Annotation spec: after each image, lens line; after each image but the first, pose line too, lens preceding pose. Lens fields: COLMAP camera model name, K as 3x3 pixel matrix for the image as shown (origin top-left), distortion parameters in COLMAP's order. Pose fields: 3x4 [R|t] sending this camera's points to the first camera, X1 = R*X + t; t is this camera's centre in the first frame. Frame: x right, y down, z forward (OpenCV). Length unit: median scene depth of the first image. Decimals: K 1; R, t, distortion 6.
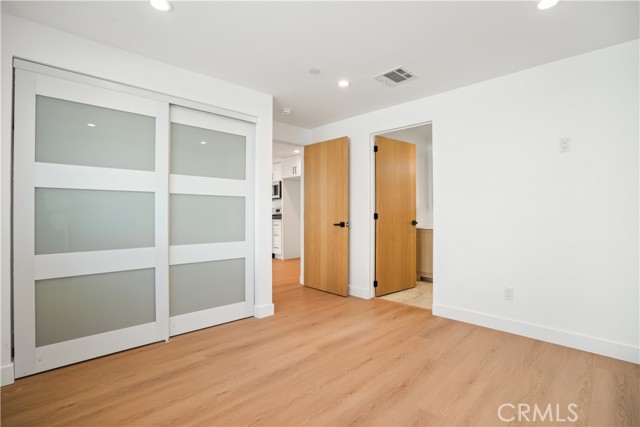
lens RADIAL K [[299.1, 0, 317.8], [0, 299.1, 213.5], [0, 0, 1]] dist [0.001319, 0.000358]
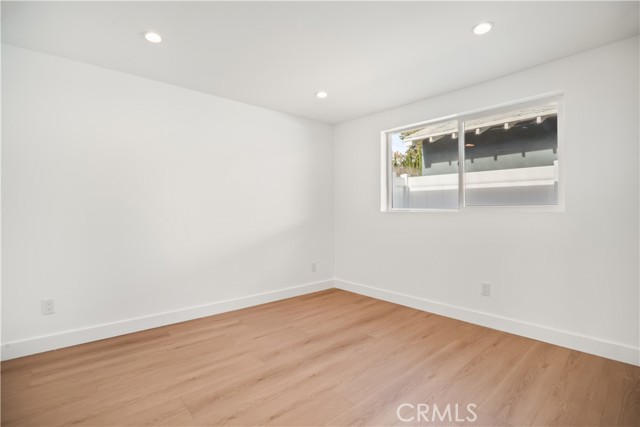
lens RADIAL K [[299.1, 0, 317.8], [0, 299.1, 213.5], [0, 0, 1]] dist [0.001319, 0.000358]
pose [[-0.998525, -0.001779, 0.054259, 0.036509], [-0.001690, 0.999997, 0.001697, 0.003290], [-0.054262, 0.001602, -0.998525, 2.001908]]
